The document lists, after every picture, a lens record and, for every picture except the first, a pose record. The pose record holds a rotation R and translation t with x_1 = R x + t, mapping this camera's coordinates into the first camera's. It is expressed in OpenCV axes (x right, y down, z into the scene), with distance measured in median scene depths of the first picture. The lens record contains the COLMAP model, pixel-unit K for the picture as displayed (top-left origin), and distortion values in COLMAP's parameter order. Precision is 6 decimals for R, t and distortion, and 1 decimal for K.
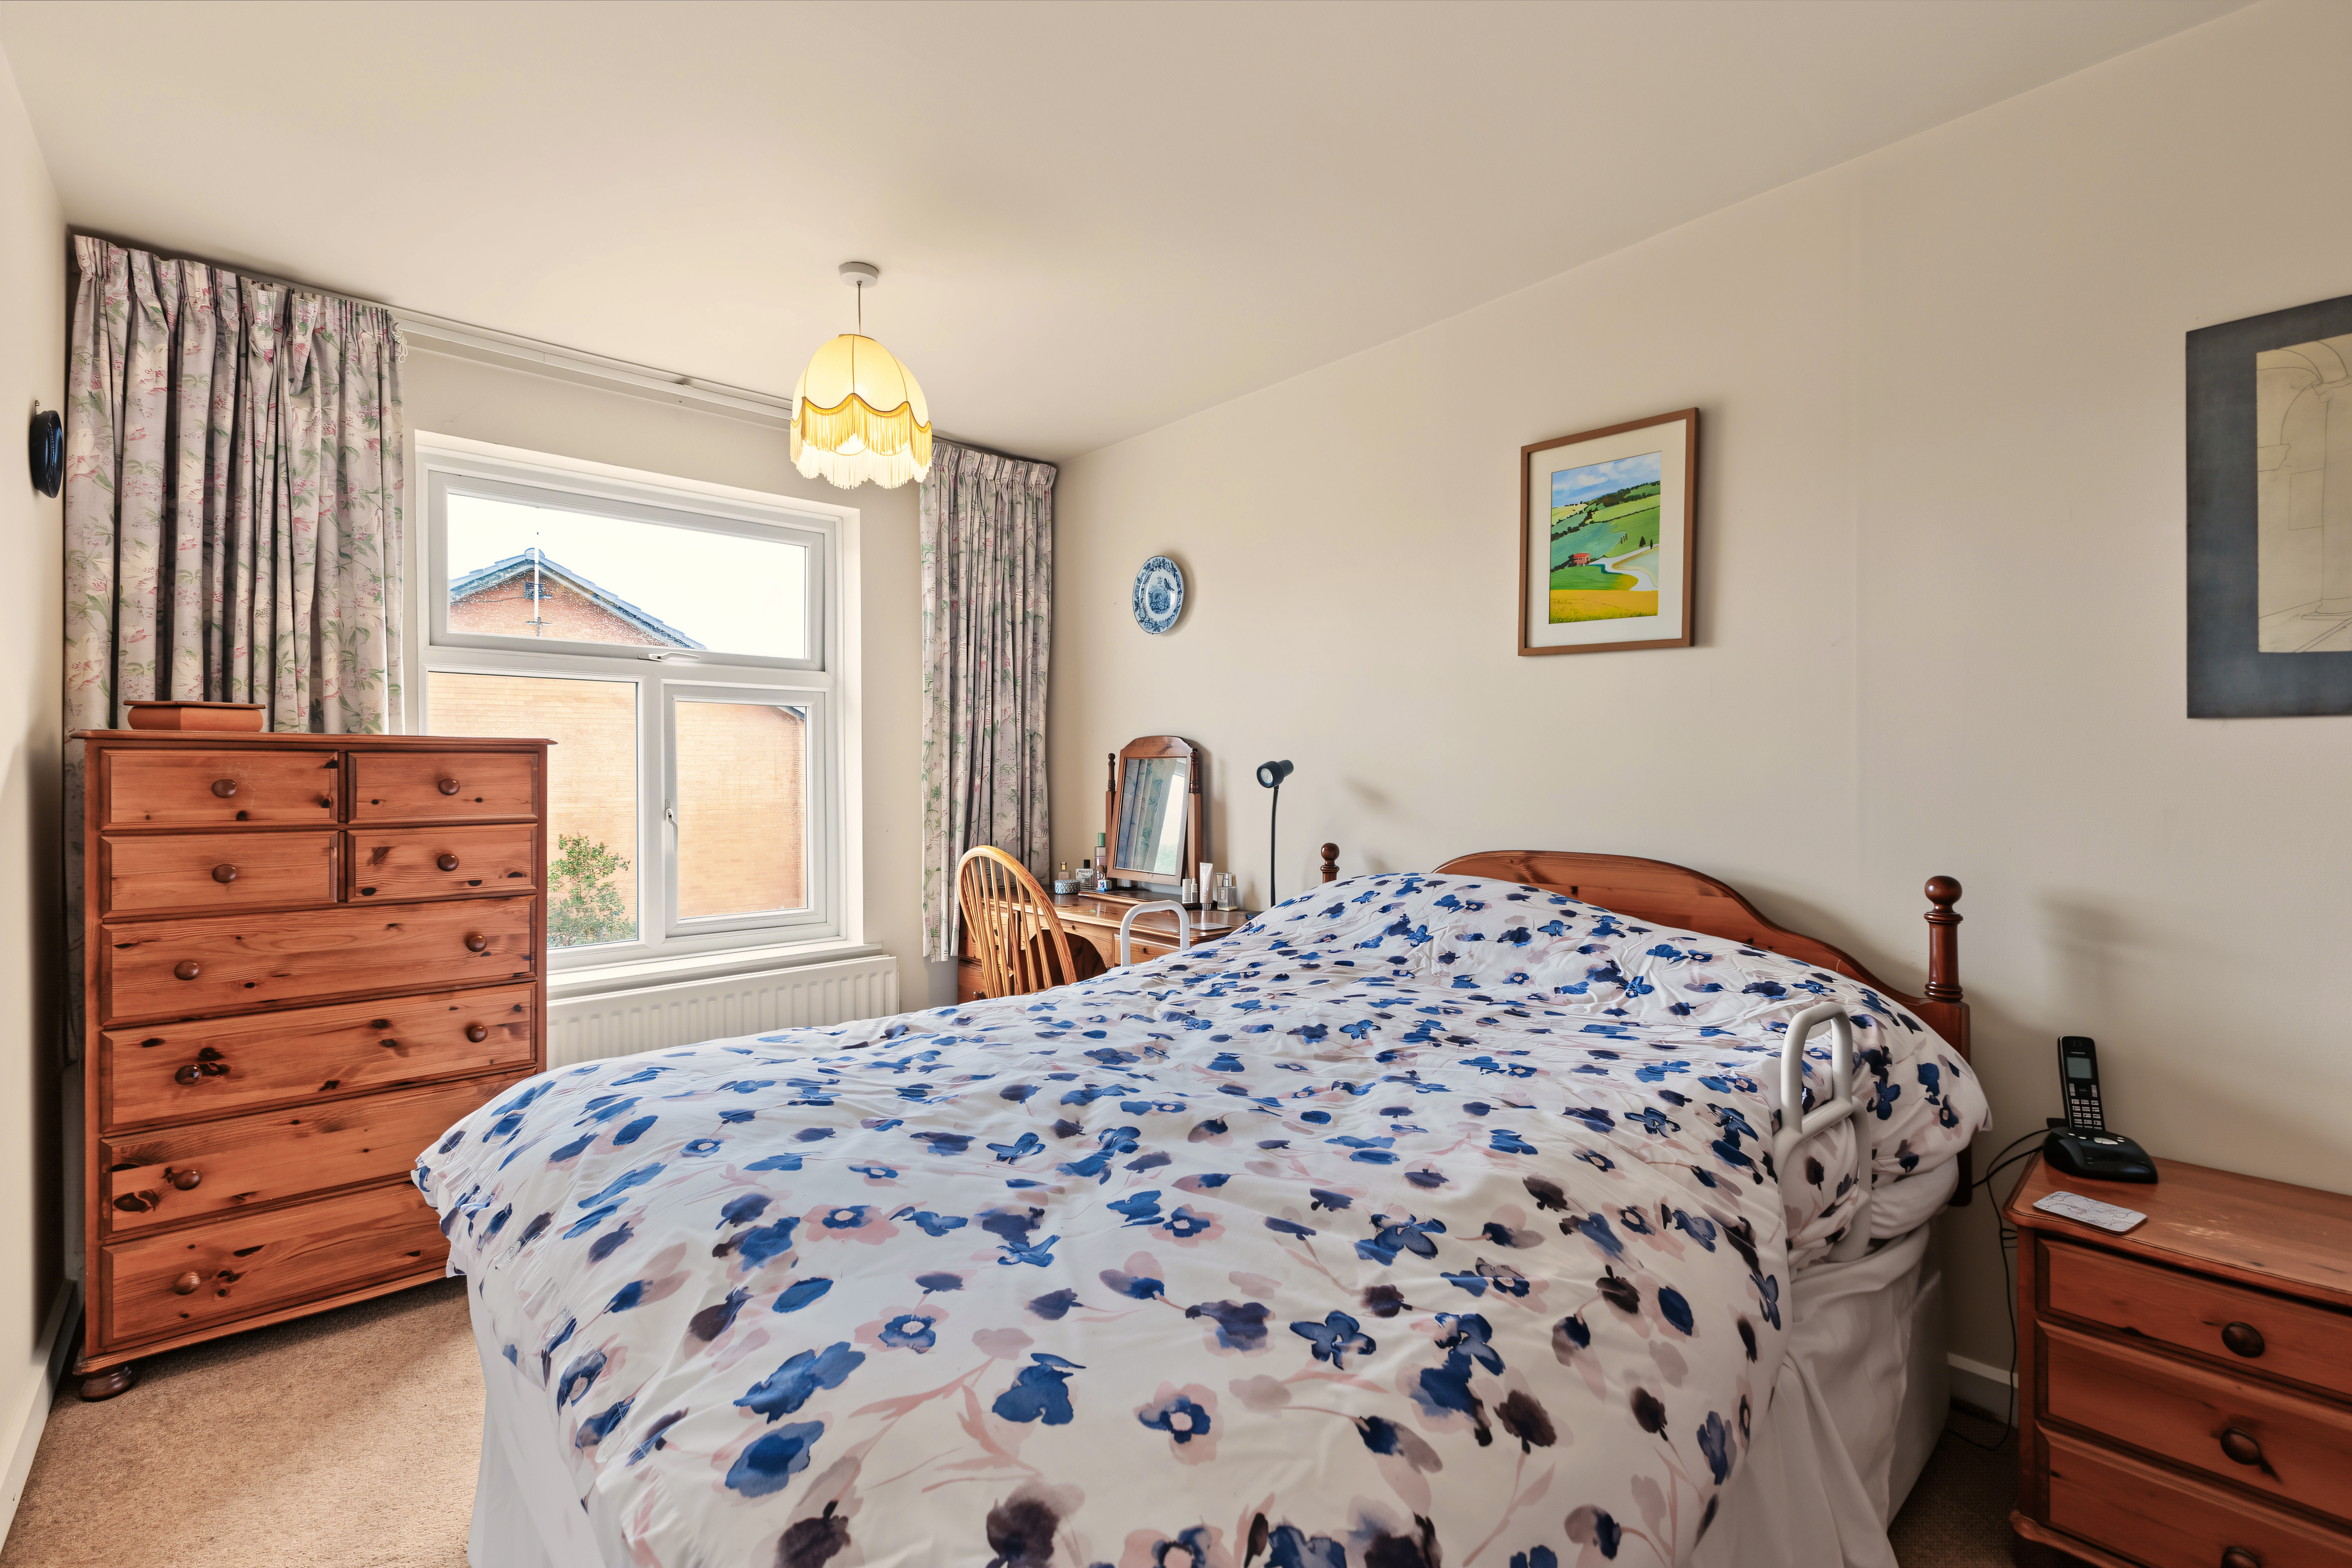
lens RADIAL K [[1039.1, 0, 1165.2], [0, 1039.1, 780.3], [0, 0, 1]] dist [0.006143, -0.000015]
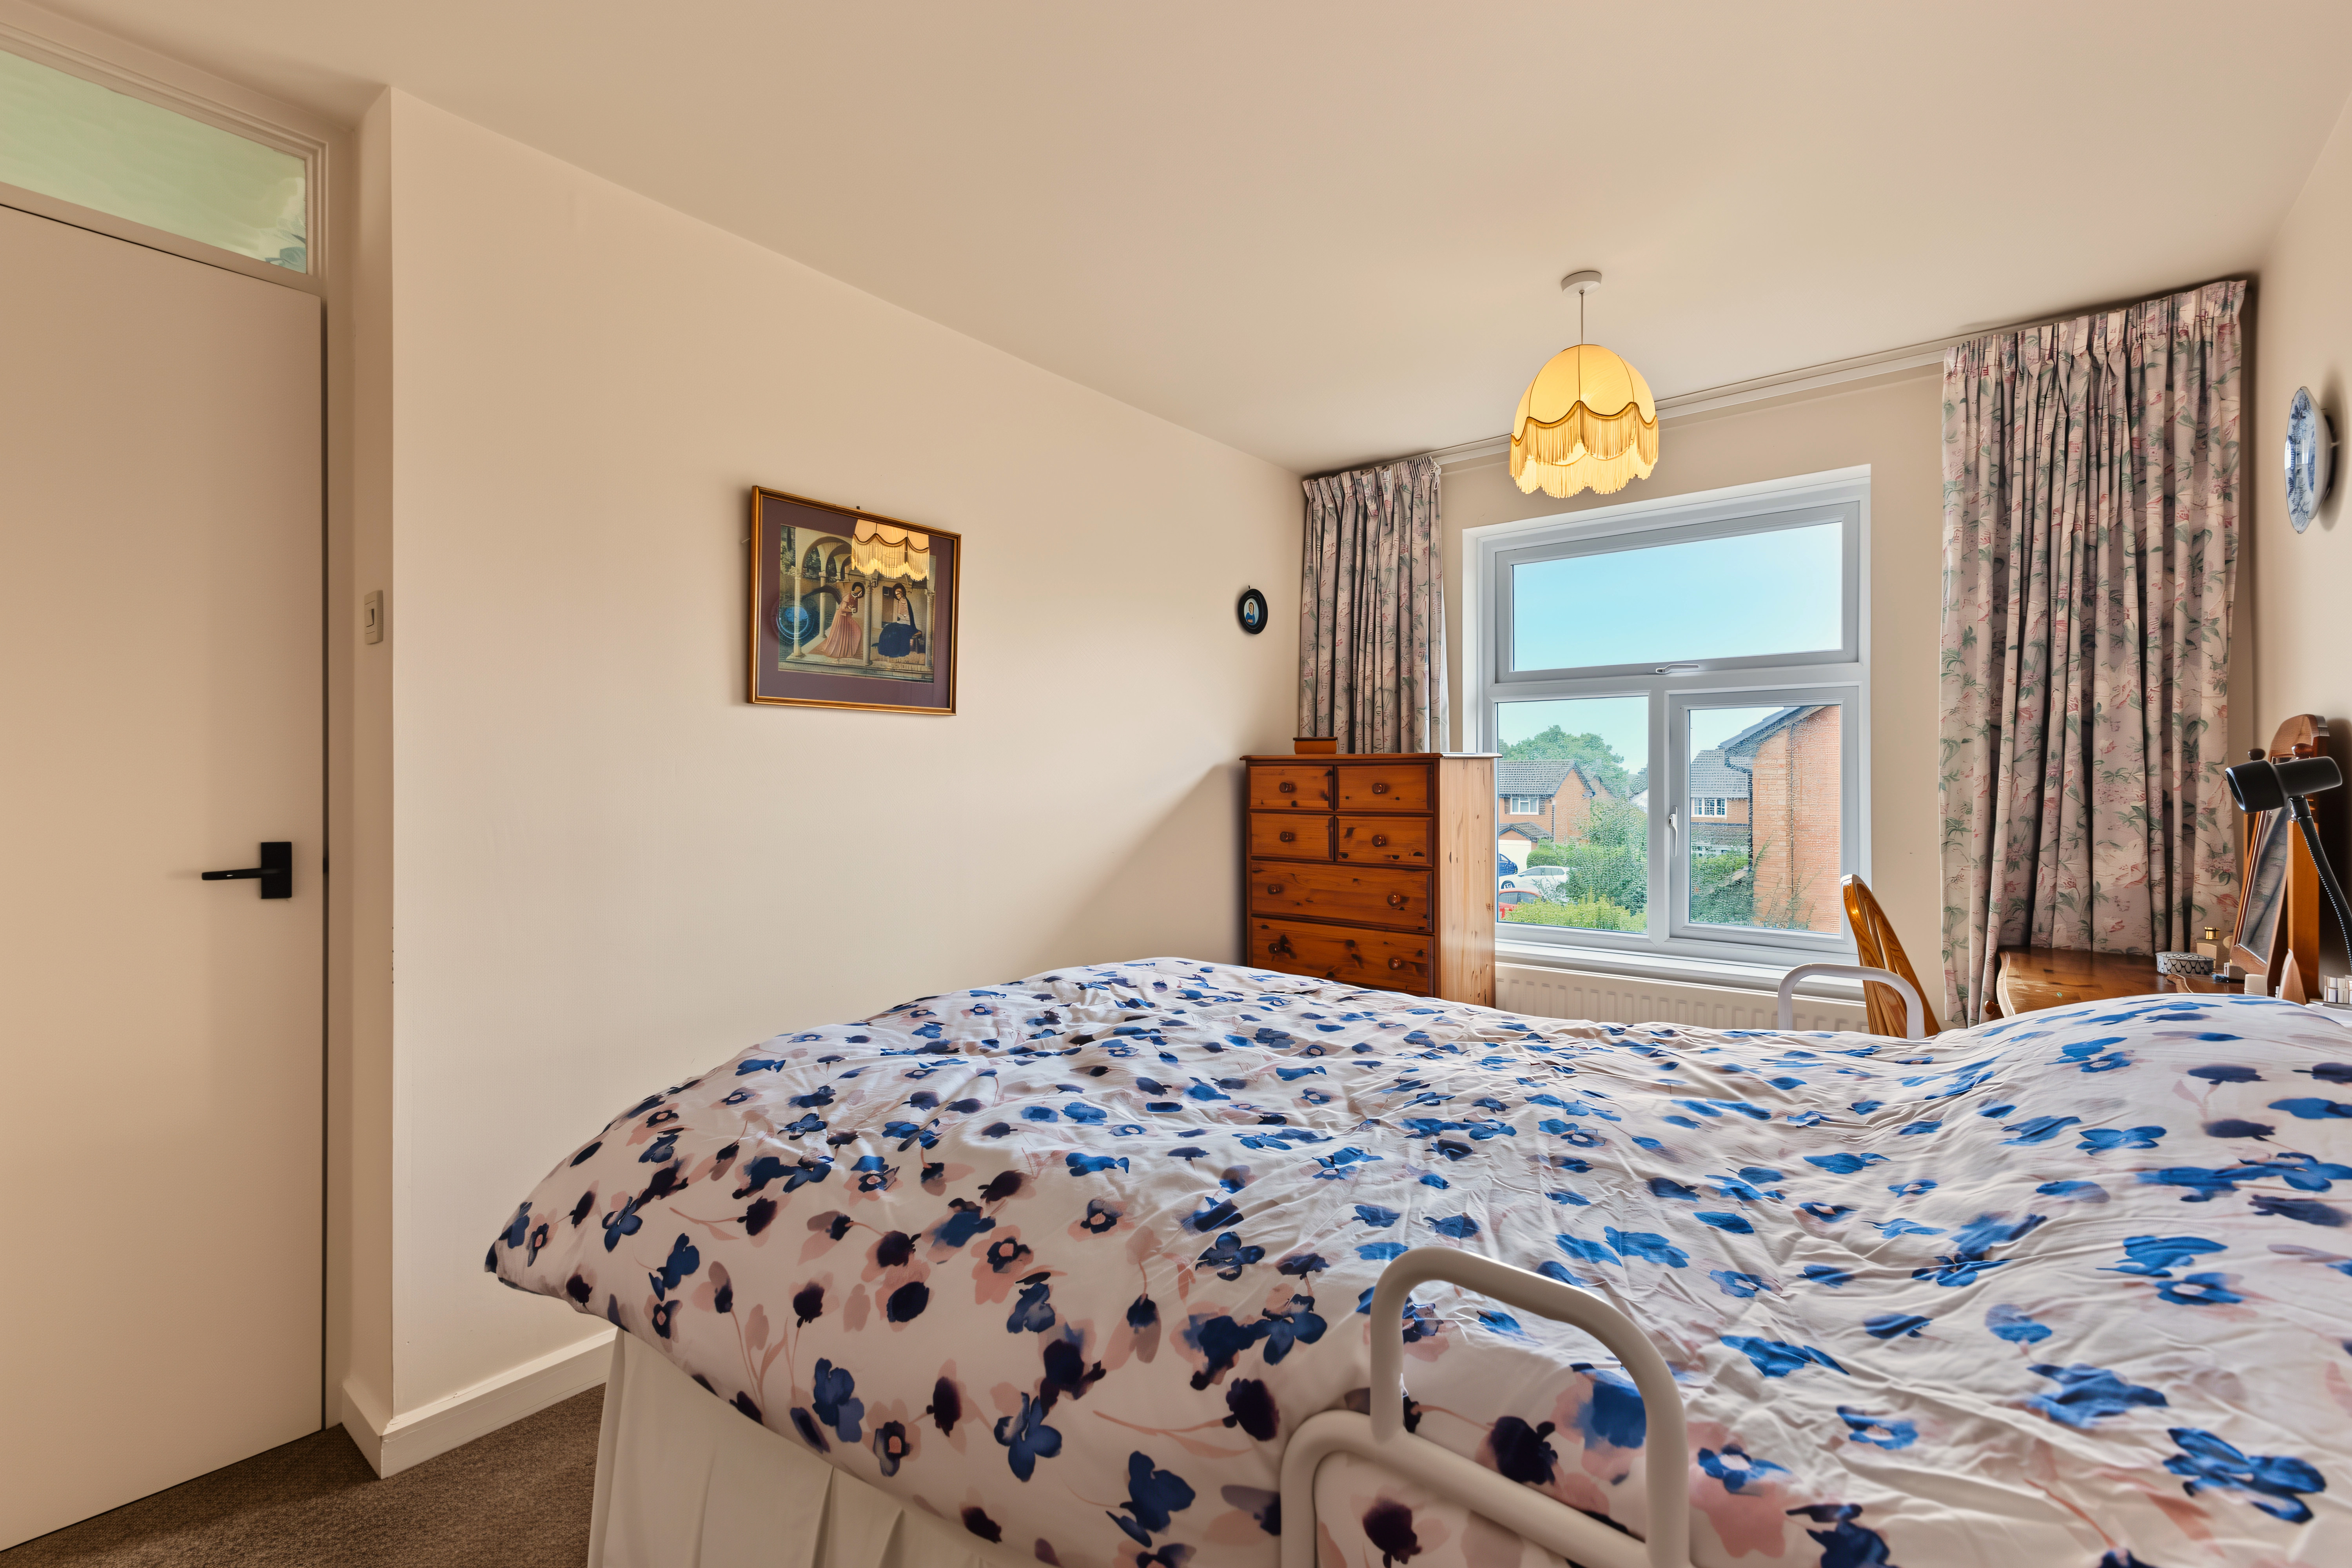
lens RADIAL K [[1039.1, 0, 1165.2], [0, 1039.1, 780.3], [0, 0, 1]] dist [0.006143, -0.000015]
pose [[0.148240, 0.004240, -0.988942, 0.685999], [-0.008006, 0.999963, 0.003087, -0.007174], [0.988919, 0.007460, 0.148269, 0.484945]]
